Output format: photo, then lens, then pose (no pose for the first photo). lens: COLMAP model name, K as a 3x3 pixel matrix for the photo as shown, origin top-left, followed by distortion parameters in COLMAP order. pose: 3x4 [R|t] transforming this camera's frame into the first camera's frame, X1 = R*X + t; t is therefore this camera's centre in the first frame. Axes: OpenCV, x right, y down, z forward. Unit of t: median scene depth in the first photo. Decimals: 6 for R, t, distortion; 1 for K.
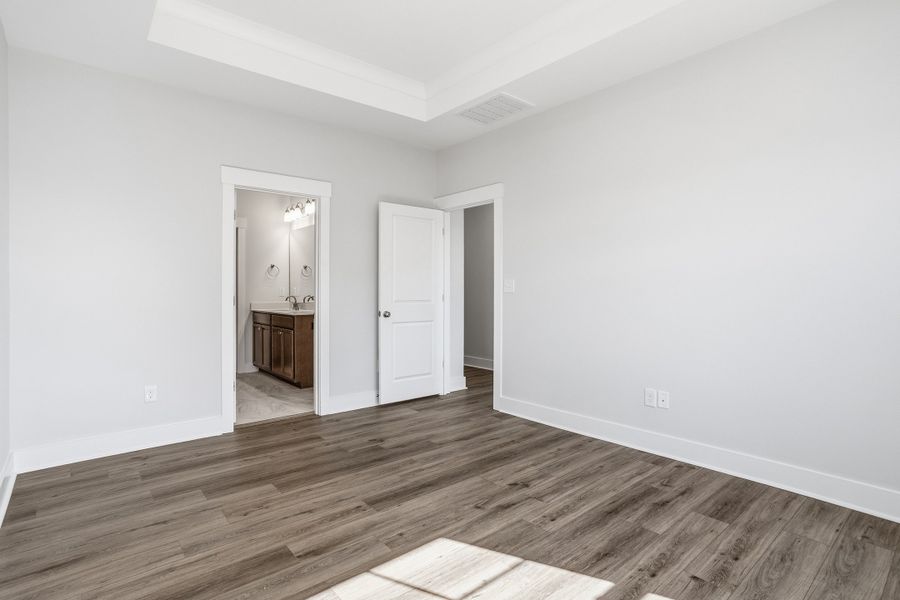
lens RADIAL K [[436.9, 0, 447.7], [0, 436.9, 298.5], [0, 0, 1]] dist [-0.034131, 0.011806]
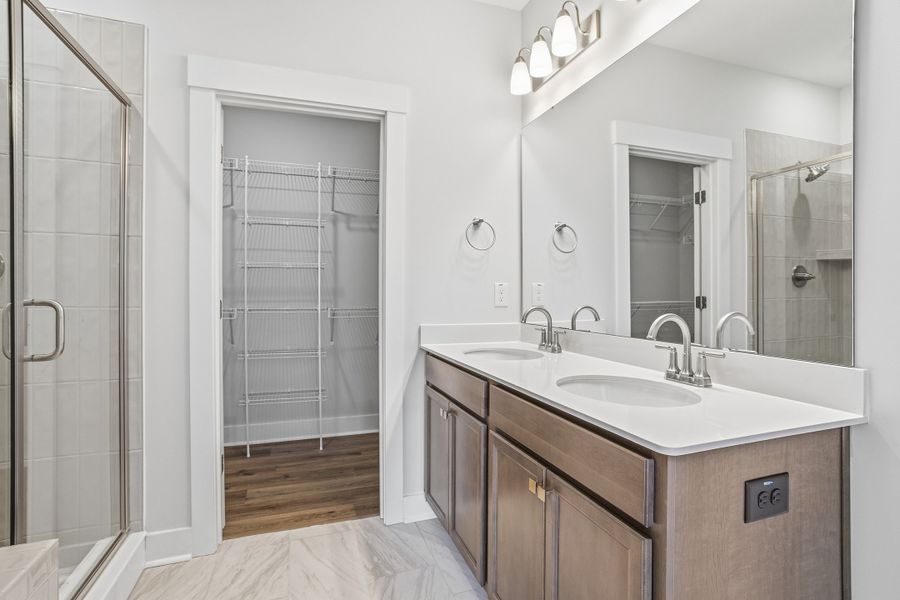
lens RADIAL K [[436.9, 0, 452.2], [0, 436.9, 299.4], [0, 0, 1]] dist [-0.034131, 0.011806]
pose [[0.930348, 0.001087, -0.366677, -0.389989], [-0.007758, 0.999830, -0.016719, -0.007403], [0.366597, 0.018399, 0.930198, 0.884083]]
